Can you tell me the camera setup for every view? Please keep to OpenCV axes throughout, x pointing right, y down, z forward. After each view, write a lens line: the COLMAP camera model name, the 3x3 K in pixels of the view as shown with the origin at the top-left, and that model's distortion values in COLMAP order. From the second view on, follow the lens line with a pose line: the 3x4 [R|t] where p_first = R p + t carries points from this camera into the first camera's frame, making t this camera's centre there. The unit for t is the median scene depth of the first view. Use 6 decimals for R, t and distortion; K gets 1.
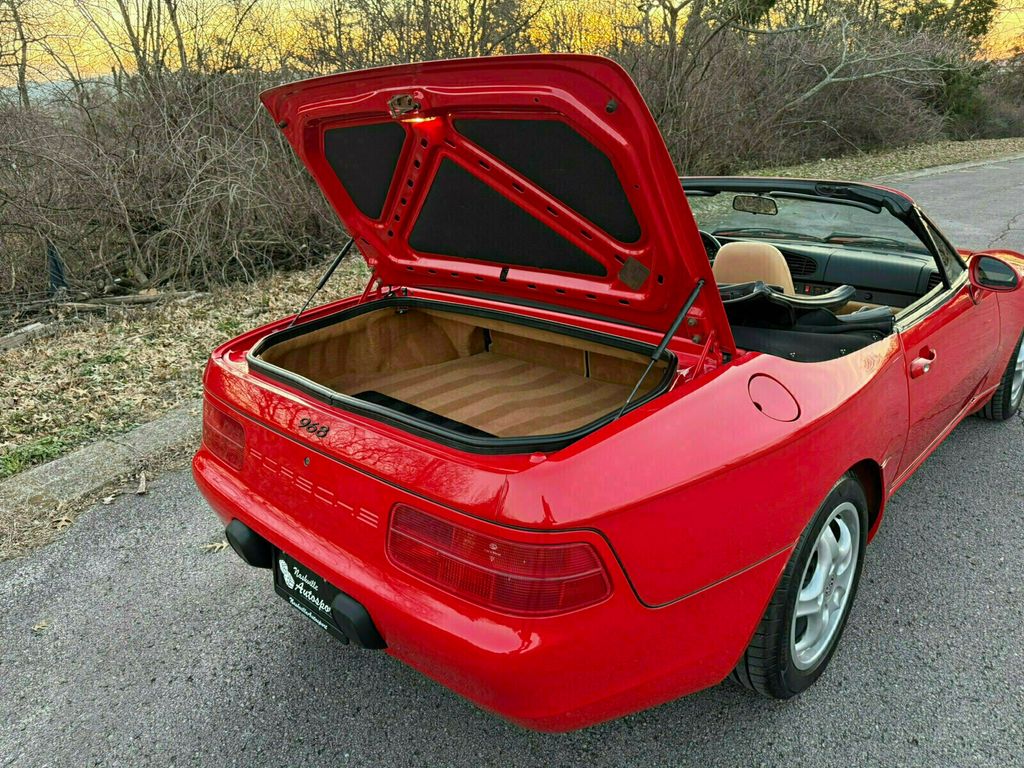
lens RADIAL K [[726.5, 0, 512.0], [0, 726.5, 384.0], [0, 0, 1]] dist [0.074793, -0.100641]
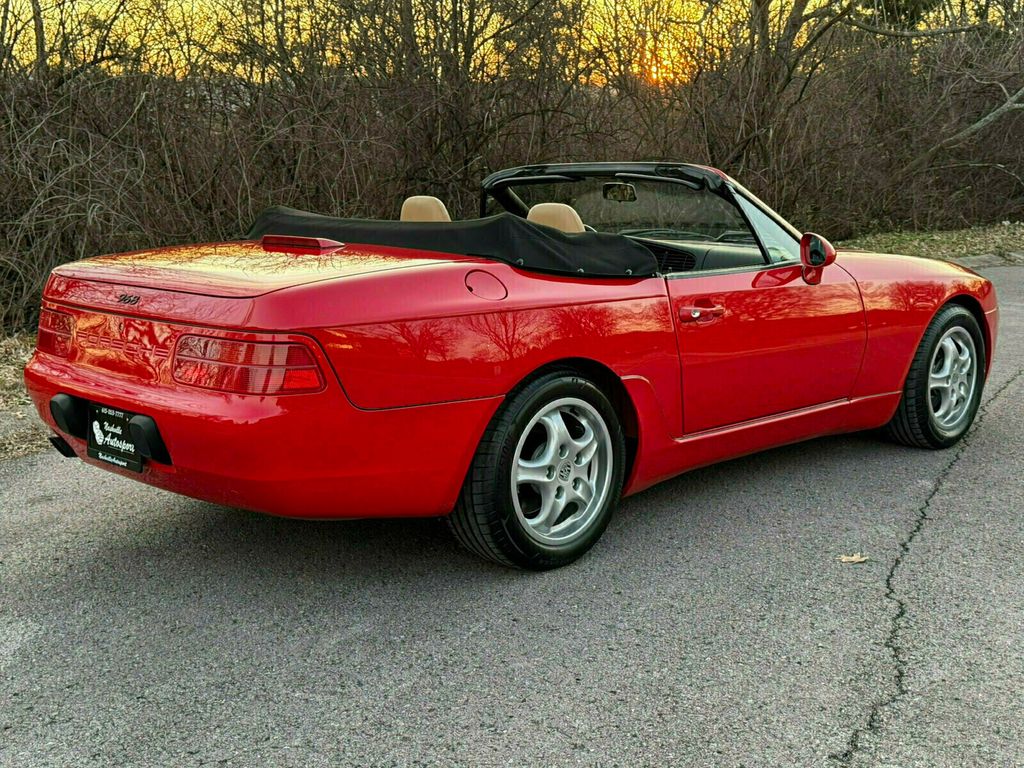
lens RADIAL K [[1214.1, 0, 503.6], [0, 1214.1, 381.4], [0, 0, 1]] dist [0.211292, -0.448812]
pose [[0.998757, 0.037538, -0.032783, 0.145460], [-0.042445, 0.985417, -0.164778, 0.169005], [0.026119, 0.165965, 0.985786, -0.342961]]
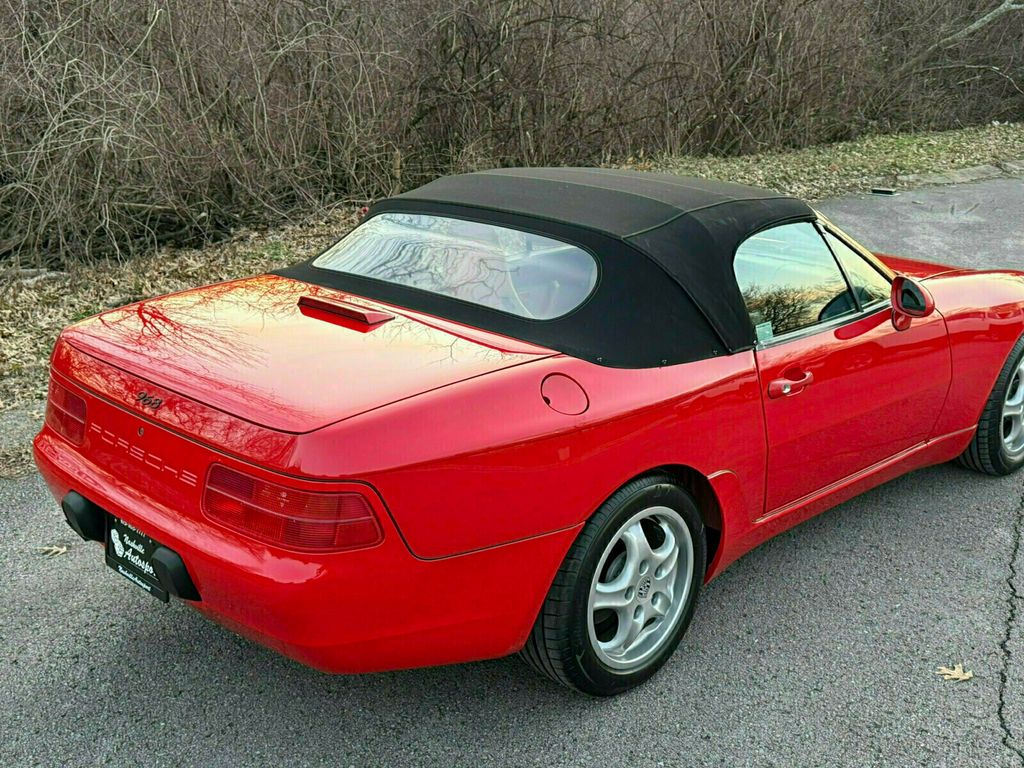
lens RADIAL K [[1129.1, 0, 513.1], [0, 1129.1, 388.4], [0, 0, 1]] dist [0.184163, -0.370469]
pose [[0.998389, 0.054494, -0.015796, 0.095559], [-0.055143, 0.997506, -0.044052, 0.028198], [0.013356, 0.044852, 0.998904, -0.226465]]
